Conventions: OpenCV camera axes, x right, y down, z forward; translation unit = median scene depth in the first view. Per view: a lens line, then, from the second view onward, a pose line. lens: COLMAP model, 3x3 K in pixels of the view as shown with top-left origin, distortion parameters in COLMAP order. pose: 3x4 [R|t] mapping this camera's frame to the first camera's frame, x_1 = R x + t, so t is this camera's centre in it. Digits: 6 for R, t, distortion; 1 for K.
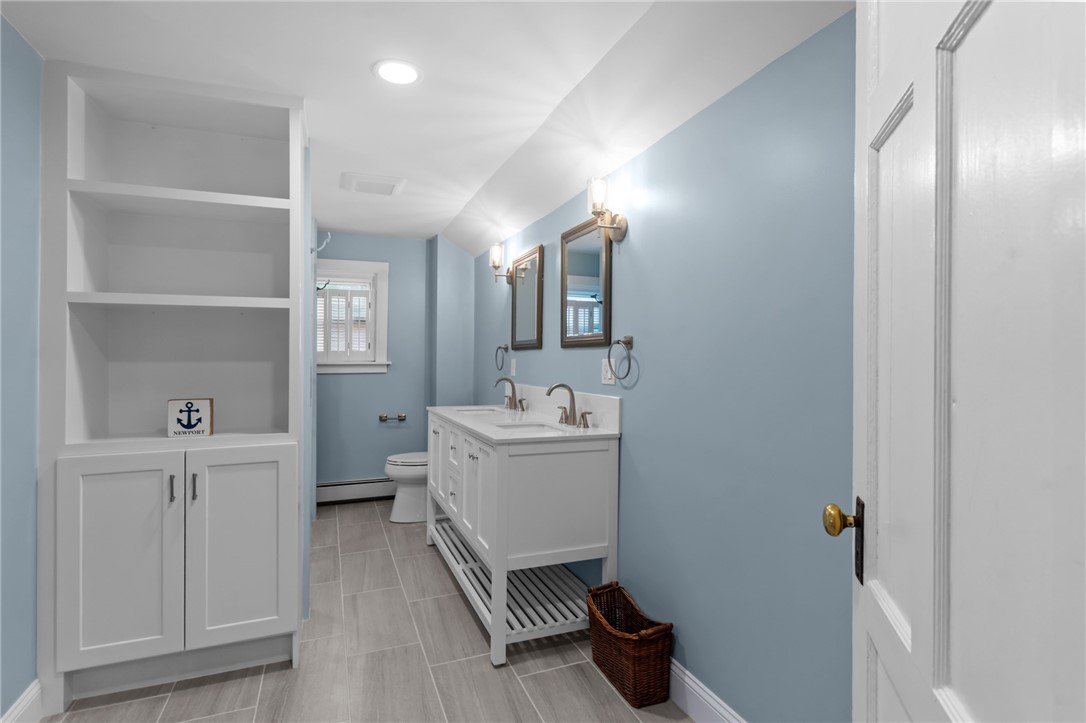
lens RADIAL K [[520.1, 0, 541.9], [0, 520.1, 356.8], [0, 0, 1]] dist [0.001600, -0.001531]
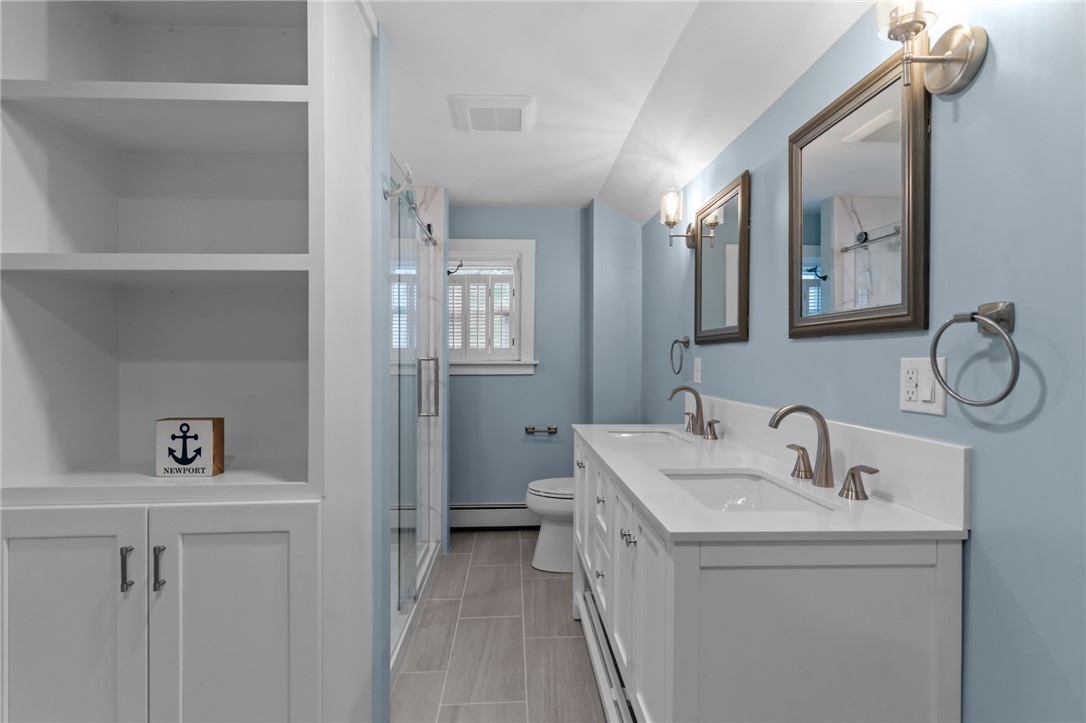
lens RADIAL K [[520.1, 0, 536.1], [0, 520.1, 347.9], [0, 0, 1]] dist [0.001600, -0.001531]
pose [[0.941640, -0.005574, -0.336575, -0.029644], [0.000488, 0.999884, -0.015193, 0.001938], [0.336621, 0.014143, 0.941534, 0.347619]]
